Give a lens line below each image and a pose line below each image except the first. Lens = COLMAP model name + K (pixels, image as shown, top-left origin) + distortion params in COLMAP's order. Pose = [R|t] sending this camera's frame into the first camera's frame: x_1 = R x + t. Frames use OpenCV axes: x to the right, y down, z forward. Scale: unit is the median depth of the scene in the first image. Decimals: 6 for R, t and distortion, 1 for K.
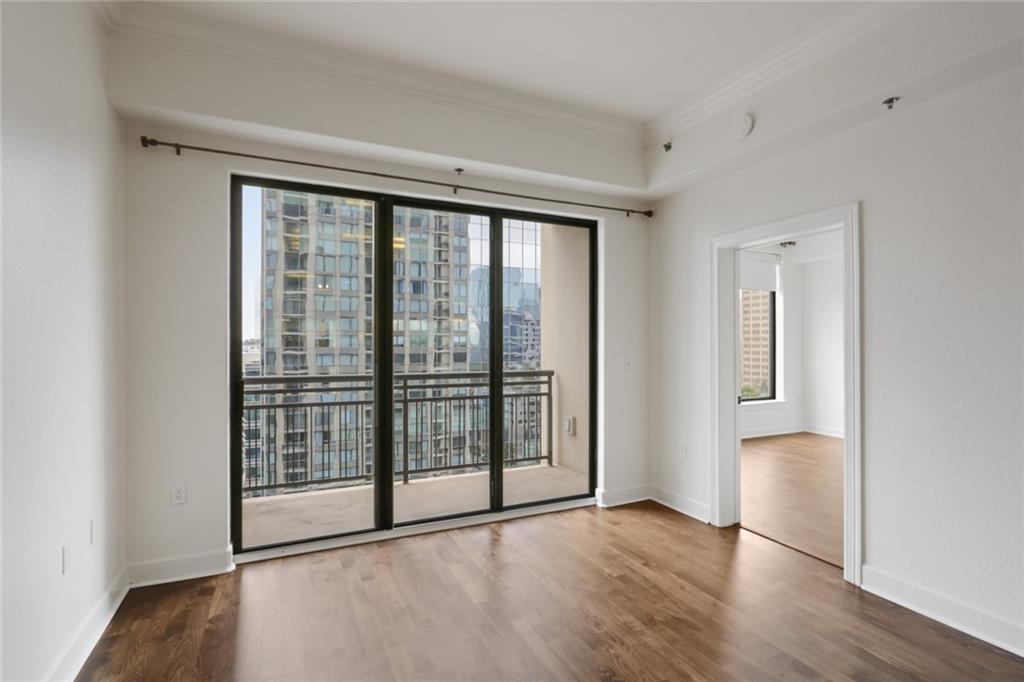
lens RADIAL K [[488.3, 0, 512.0], [0, 488.3, 341.0], [0, 0, 1]] dist [-0.001851, -0.000164]
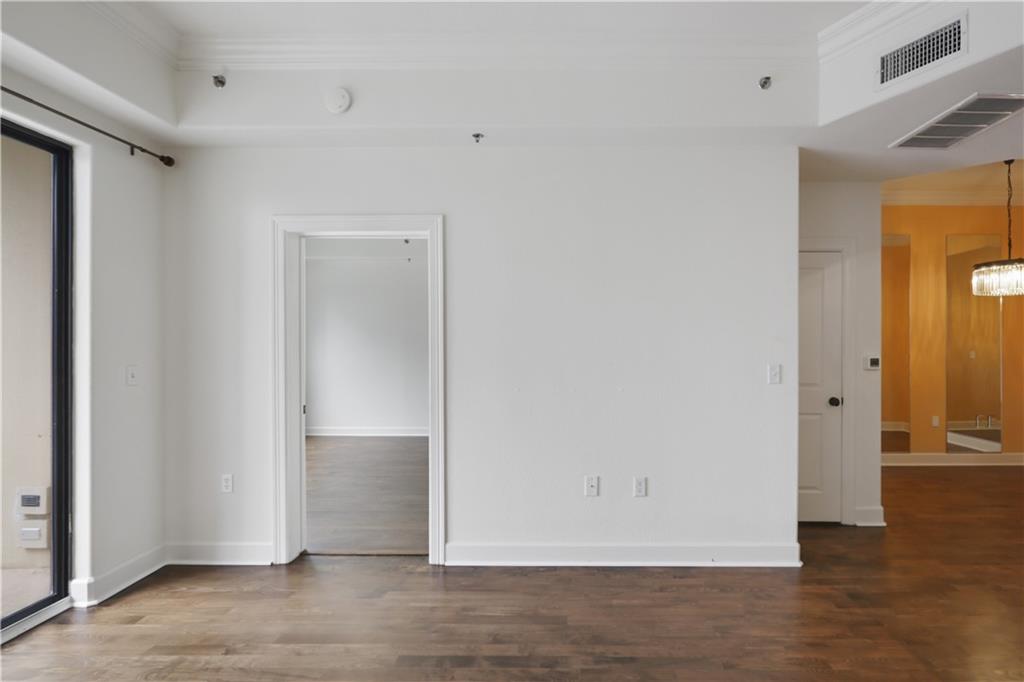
lens RADIAL K [[507.6, 0, 566.8], [0, 507.6, 343.8], [0, 0, 1]] dist [-0.004014, -0.000448]
pose [[0.431293, -0.000592, 0.902212, -0.138744], [-0.003413, 0.999992, 0.002288, 0.000098], [-0.902206, -0.004066, 0.431287, 0.174105]]
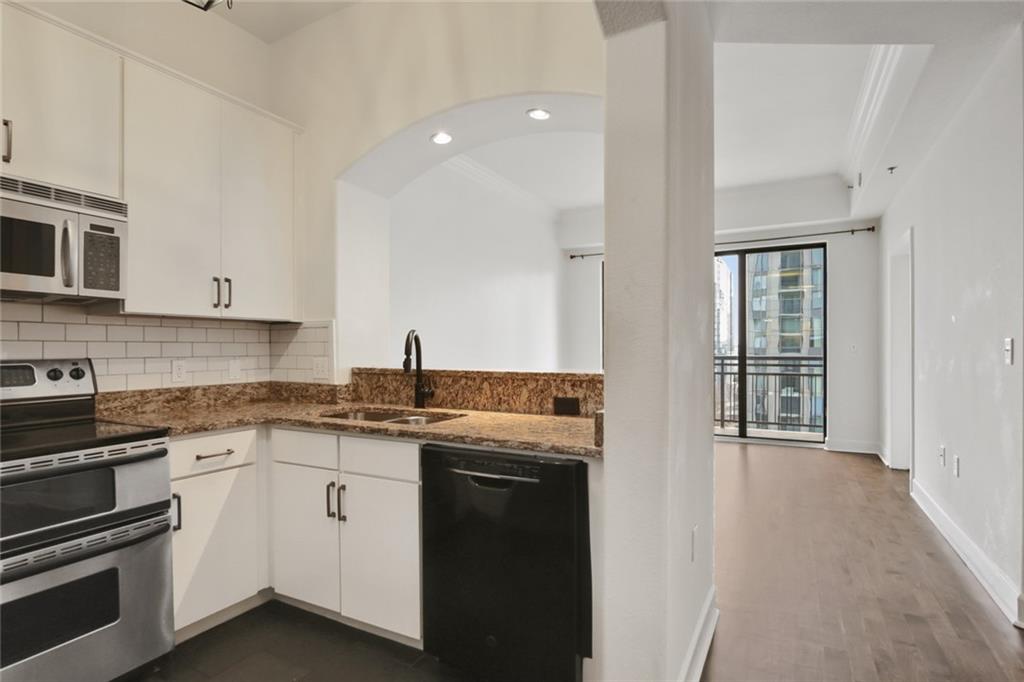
lens RADIAL K [[512.3, 0, 515.9], [0, 512.3, 348.2], [0, 0, 1]] dist [-0.006421, 0.000075]
pose [[0.596579, -0.000663, -0.802554, 0.850241], [0.009012, 0.999942, 0.005873, 0.035862], [0.802504, -0.010736, 0.596550, -0.583144]]
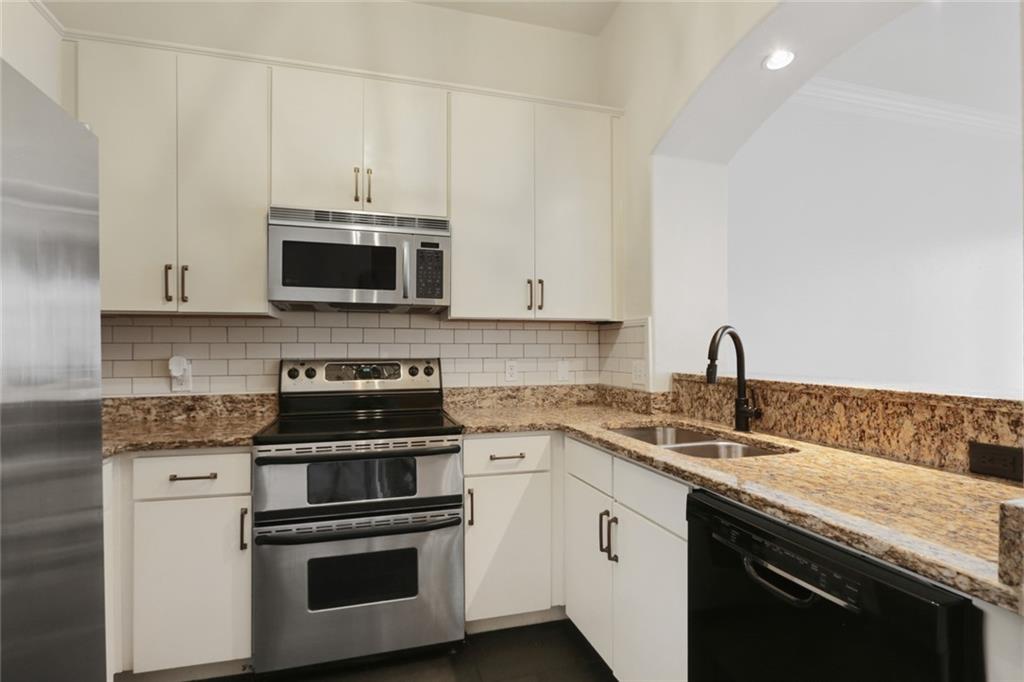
lens RADIAL K [[512.3, 0, 515.9], [0, 512.3, 348.2], [0, 0, 1]] dist [-0.006421, 0.000075]
pose [[-0.143590, -0.001212, -0.989637, 0.760440], [0.009346, 0.999953, -0.002581, 0.035875], [0.989593, -0.009620, -0.143572, -0.432185]]
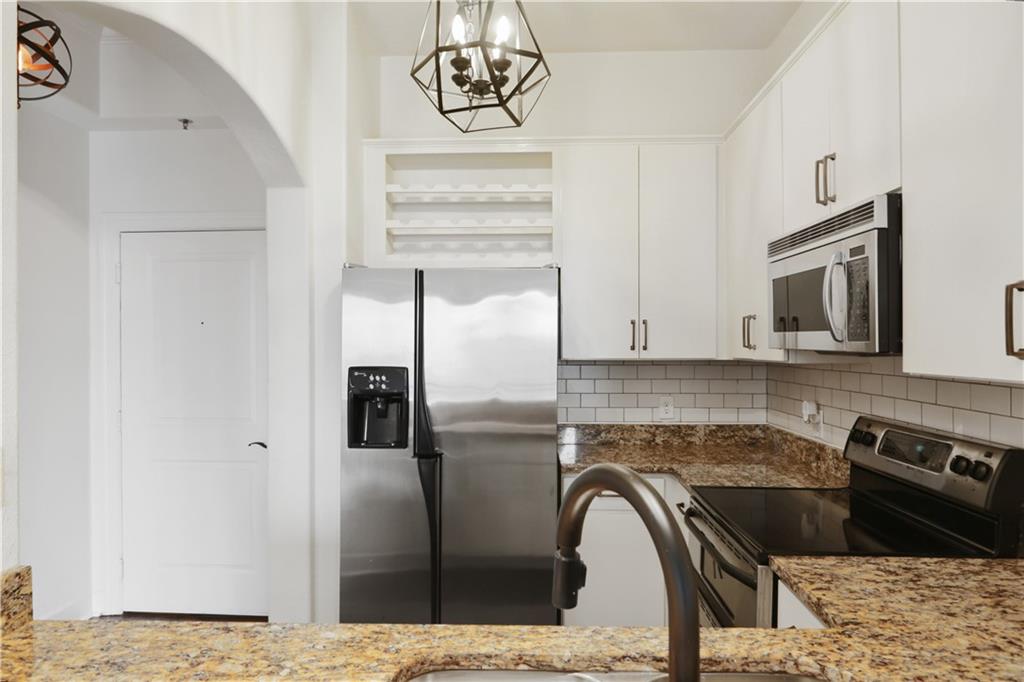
lens RADIAL K [[636.5, 0, 512.0], [0, 636.5, 341.0], [0, 0, 1]] dist [0.003597, 0.001008]
pose [[-0.883182, 0.003408, 0.469018, 0.207733], [0.000927, 0.999984, -0.005520, -0.021001], [-0.469029, -0.004441, -0.883171, -0.127692]]
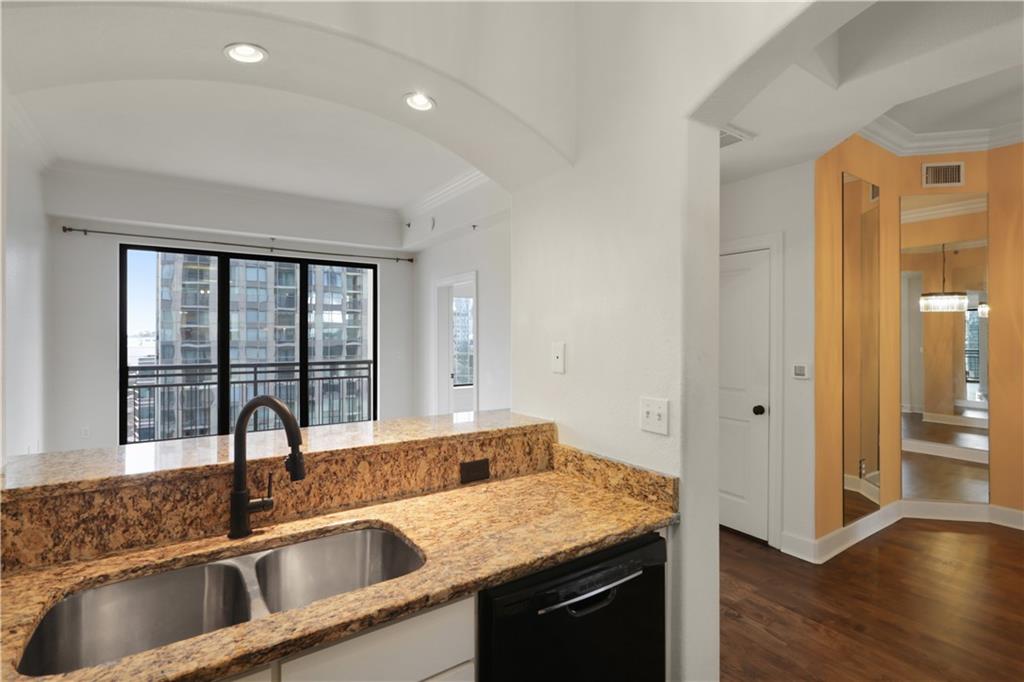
lens RADIAL K [[484.8, 0, 508.7], [0, 484.8, 333.6], [0, 0, 1]] dist [-0.000734, 0.000370]
pose [[0.988589, -0.000094, 0.150637, 0.381193], [-0.000096, 0.999999, 0.001252, -0.026441], [-0.150637, -0.001252, 0.988588, -0.654060]]
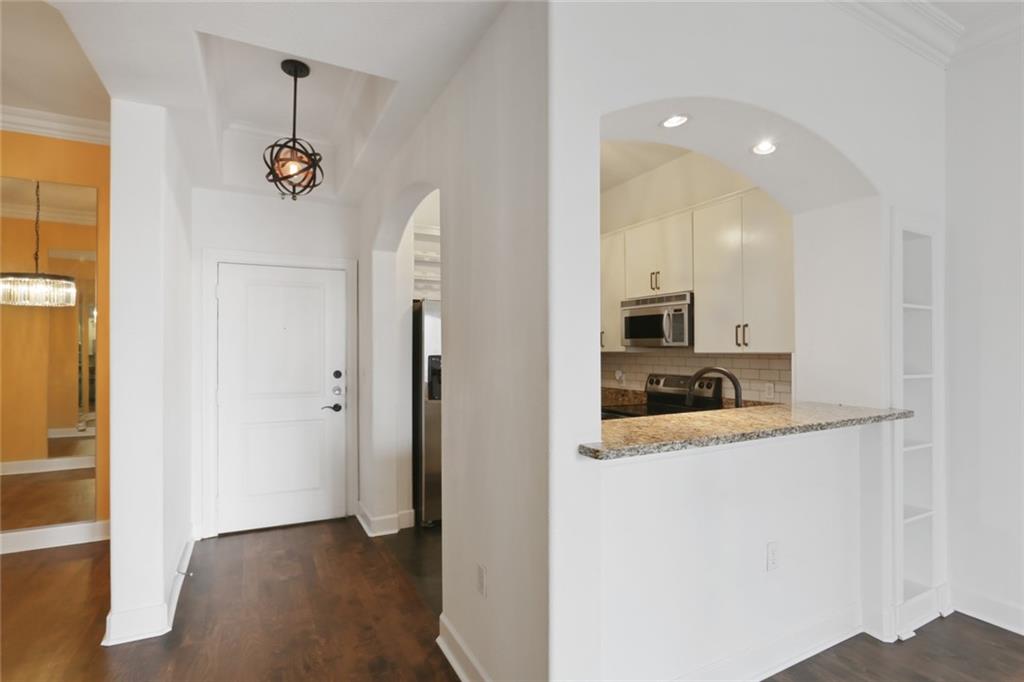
lens RADIAL K [[524.9, 0, 513.0], [0, 524.9, 350.9], [0, 0, 1]] dist [-0.000308, 0.000273]
pose [[-0.998733, 0.000527, -0.050330, 0.568992], [0.000787, 0.999986, -0.005140, -0.000793], [0.050326, -0.005173, -0.998719, 0.373023]]
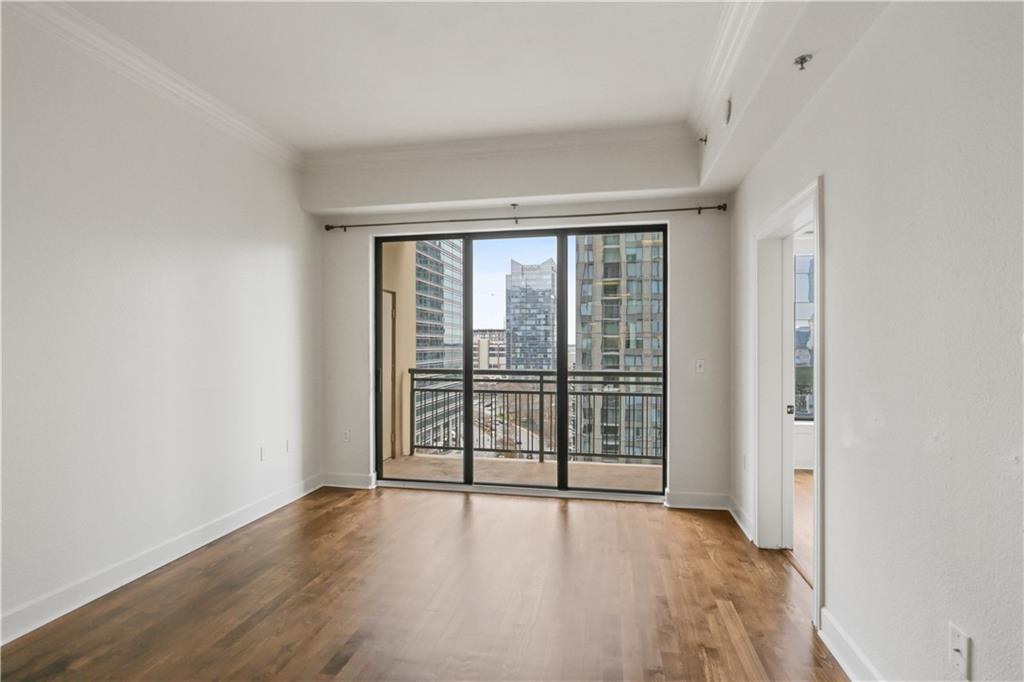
lens RADIAL K [[482.3, 0, 517.5], [0, 482.3, 346.2], [0, 0, 1]] dist [-0.004741, -0.000772]
pose [[0.808794, 0.000887, -0.588091, 0.541125], [0.003432, 0.999975, 0.006228, 0.000118], [0.588082, -0.007056, 0.808770, 0.011695]]
